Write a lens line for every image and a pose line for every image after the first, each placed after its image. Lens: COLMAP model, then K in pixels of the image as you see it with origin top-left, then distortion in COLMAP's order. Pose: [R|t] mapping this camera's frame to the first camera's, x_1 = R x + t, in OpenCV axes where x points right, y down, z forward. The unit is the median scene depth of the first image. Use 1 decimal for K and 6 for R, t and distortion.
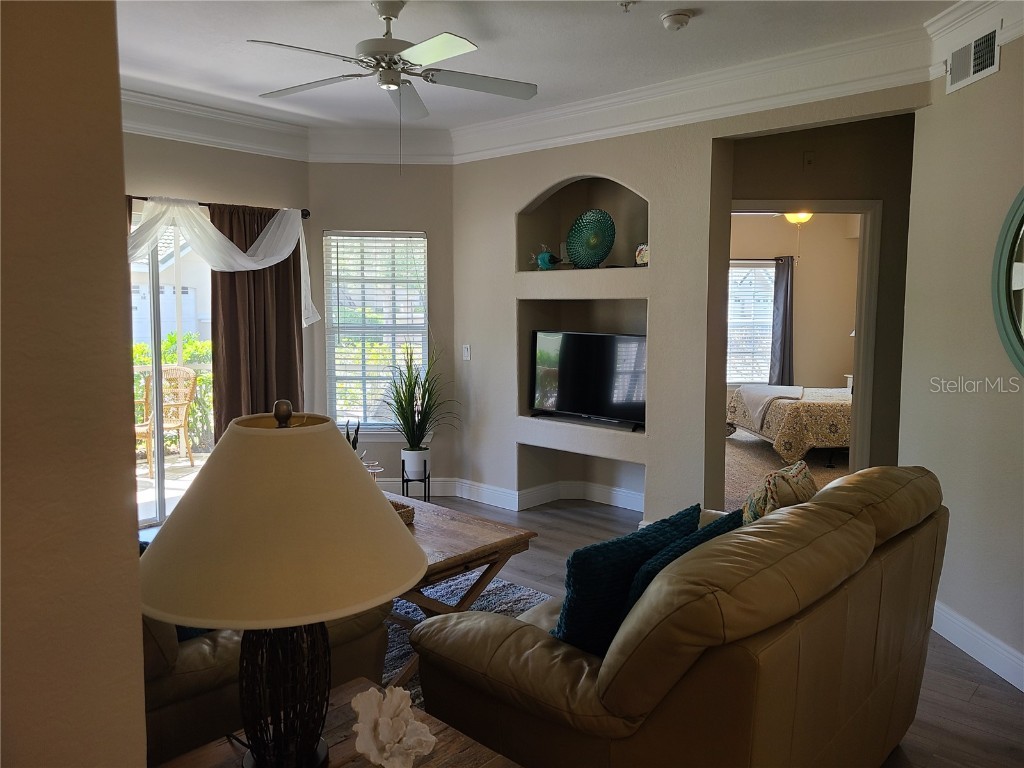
lens RADIAL K [[764.8, 0, 512.0], [0, 764.8, 384.0], [0, 0, 1]] dist [0.042236, -0.011347]
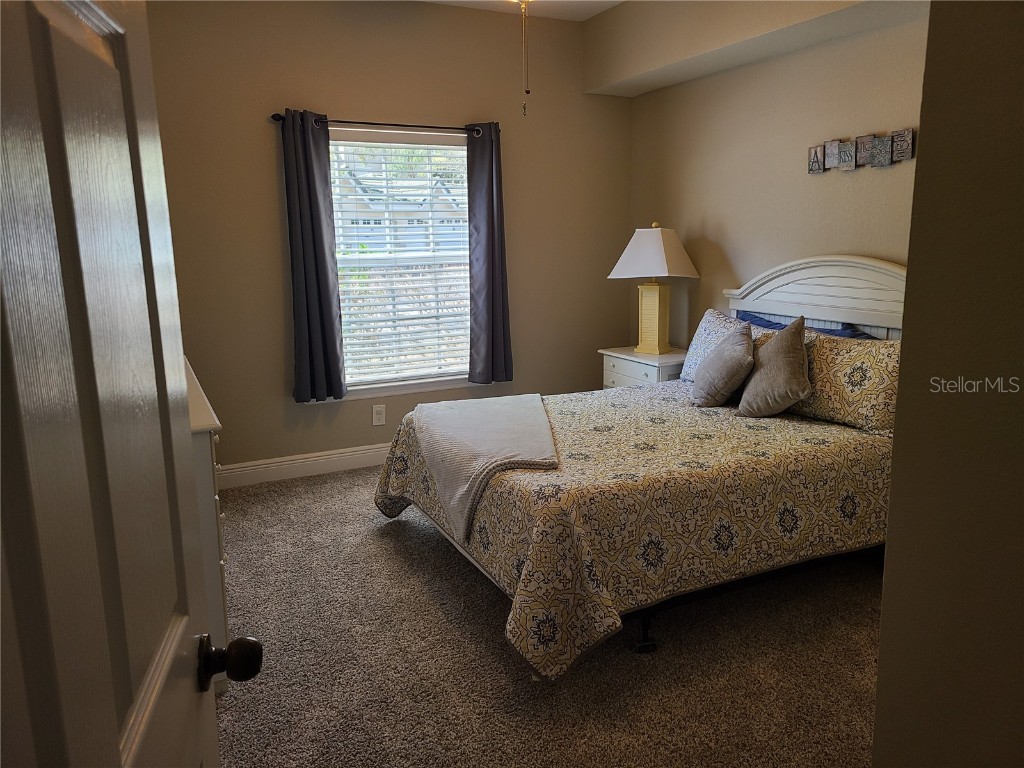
lens RADIAL K [[764.8, 0, 512.0], [0, 764.8, 384.0], [0, 0, 1]] dist [0.042236, -0.011347]
pose [[0.922750, -0.093975, 0.373766, 0.166166], [0.058633, 0.992758, 0.104853, -0.047713], [-0.380912, -0.074838, 0.921577, 0.511478]]
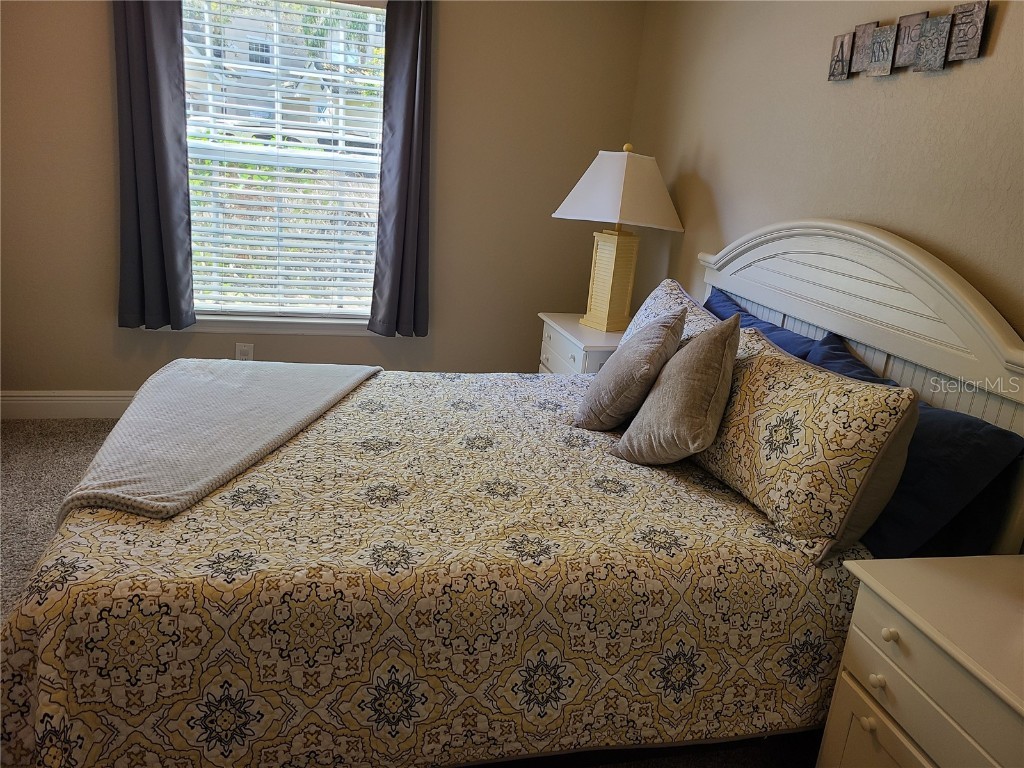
lens RADIAL K [[764.8, 0, 512.0], [0, 764.8, 384.0], [0, 0, 1]] dist [0.042236, -0.011347]
pose [[0.979155, 0.022280, 0.201890, 0.331728], [-0.063216, 0.978028, 0.198660, -0.053616], [-0.193028, -0.207281, 0.959049, 0.597827]]
